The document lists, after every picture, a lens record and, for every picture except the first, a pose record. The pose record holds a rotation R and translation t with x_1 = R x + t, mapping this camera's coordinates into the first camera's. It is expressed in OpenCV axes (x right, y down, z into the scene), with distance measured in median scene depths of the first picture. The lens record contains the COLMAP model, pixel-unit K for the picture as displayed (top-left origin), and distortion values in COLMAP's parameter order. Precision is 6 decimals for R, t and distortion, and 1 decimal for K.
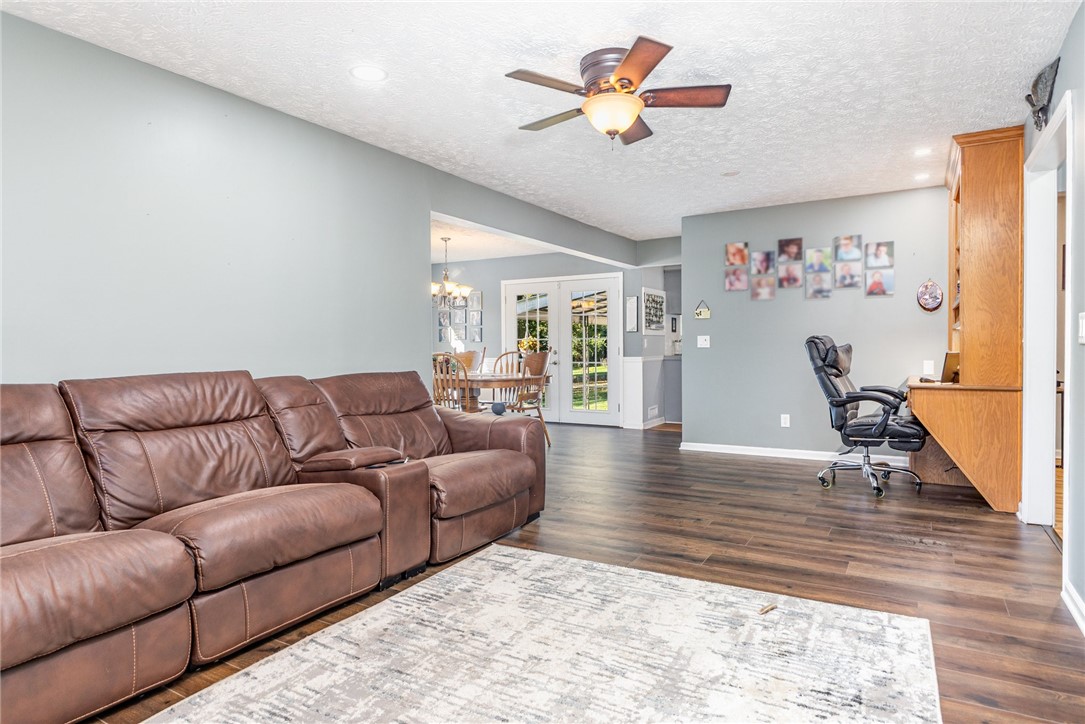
lens RADIAL K [[625.4, 0, 541.4], [0, 625.4, 355.8], [0, 0, 1]] dist [0.000467, -0.000941]
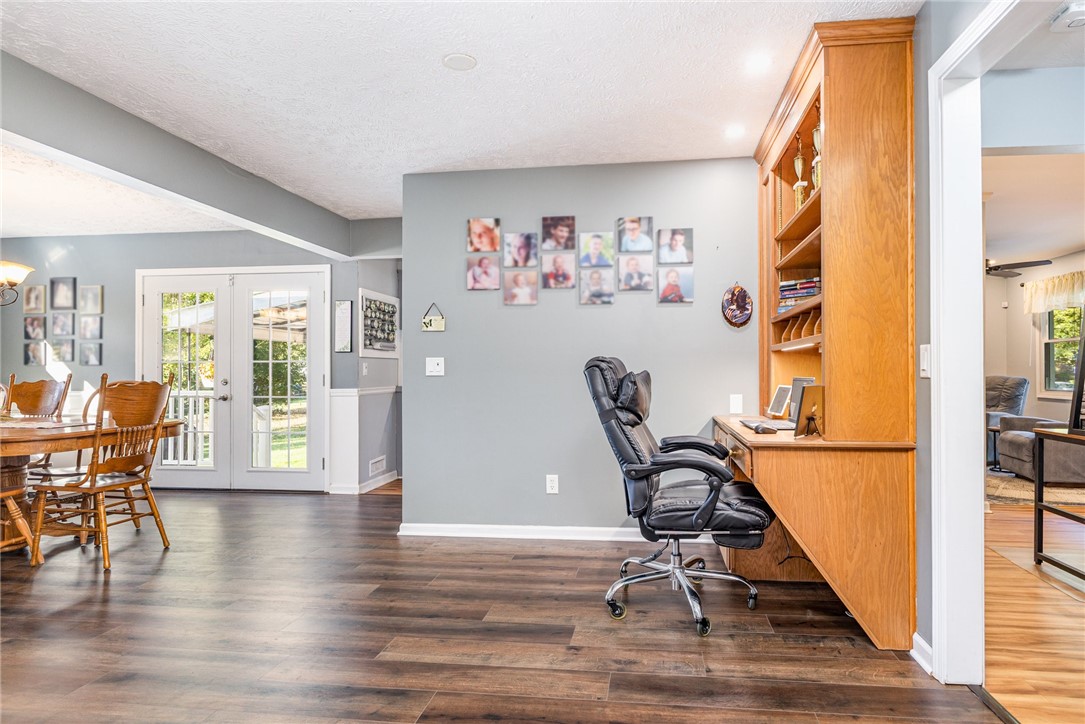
lens RADIAL K [[603.8, 0, 581.3], [0, 603.8, 363.6], [0, 0, 1]] dist [-0.000304, -0.000389]
pose [[0.912000, 0.010573, 0.410055, 0.156894], [0.002103, 0.999534, -0.030450, -0.006900], [-0.410186, 0.028633, 0.911552, 0.406972]]
